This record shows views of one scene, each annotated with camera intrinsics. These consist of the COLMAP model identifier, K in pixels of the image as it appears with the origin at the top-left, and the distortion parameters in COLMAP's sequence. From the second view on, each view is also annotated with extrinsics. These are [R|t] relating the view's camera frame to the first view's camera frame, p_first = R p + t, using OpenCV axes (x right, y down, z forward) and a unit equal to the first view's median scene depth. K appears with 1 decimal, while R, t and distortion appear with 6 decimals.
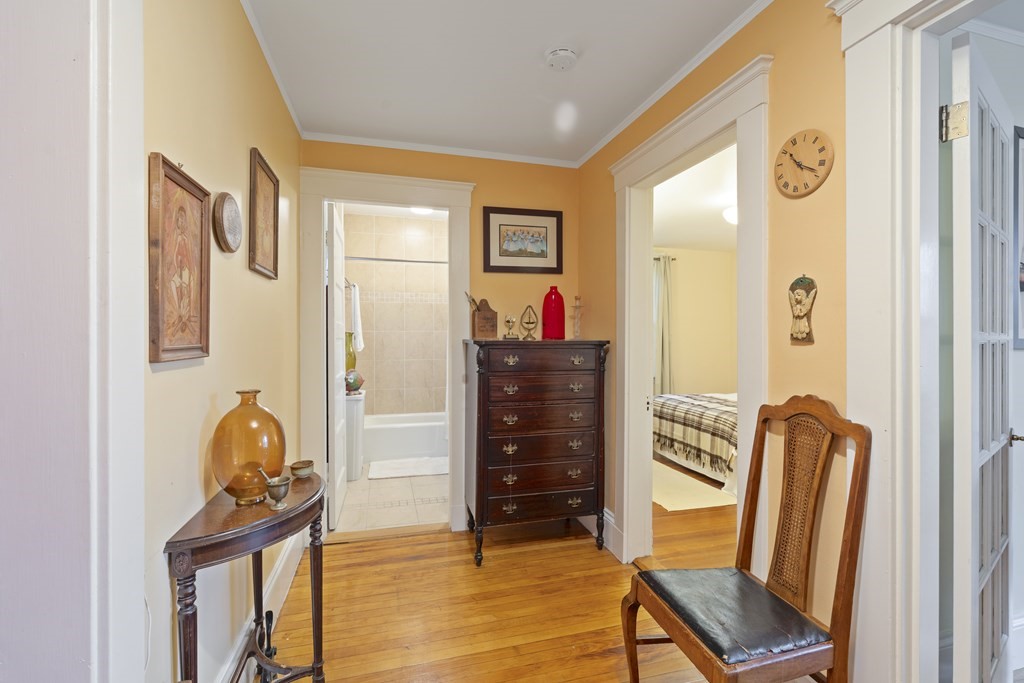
lens RADIAL K [[453.0, 0, 510.1], [0, 453.0, 334.8], [0, 0, 1]] dist [-0.001587, 0.001404]
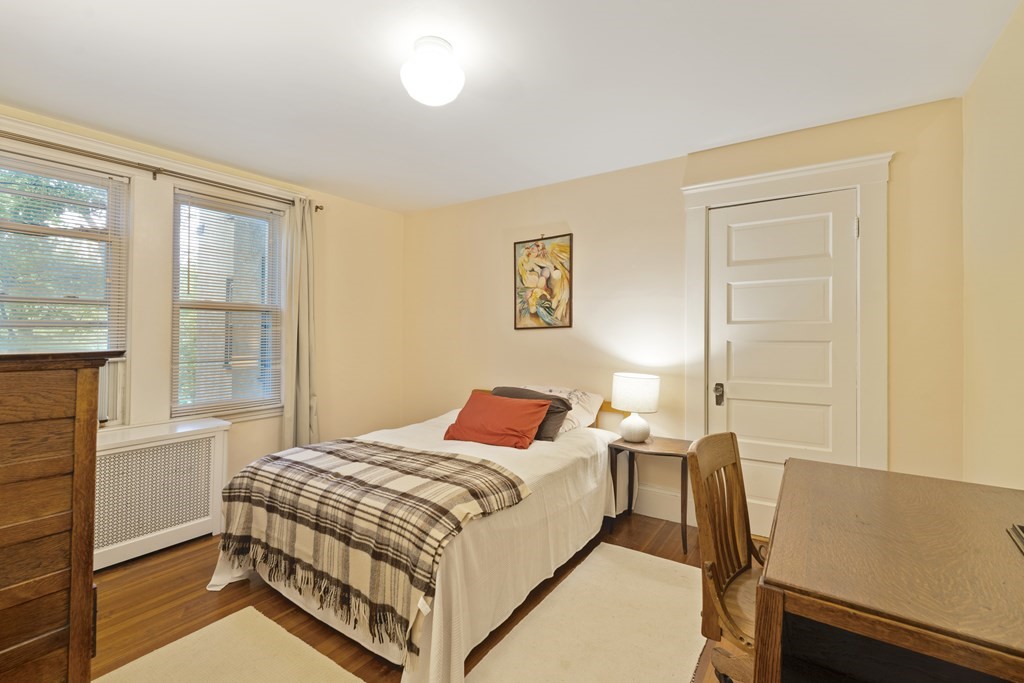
lens RADIAL K [[453.0, 0, 512.5], [0, 453.0, 332.6], [0, 0, 1]] dist [-0.001587, 0.001404]
pose [[0.764441, 0.009085, 0.644630, 0.246243], [-0.003885, 0.999947, -0.009485, 0.005923], [-0.644682, 0.004746, 0.764436, 0.538457]]
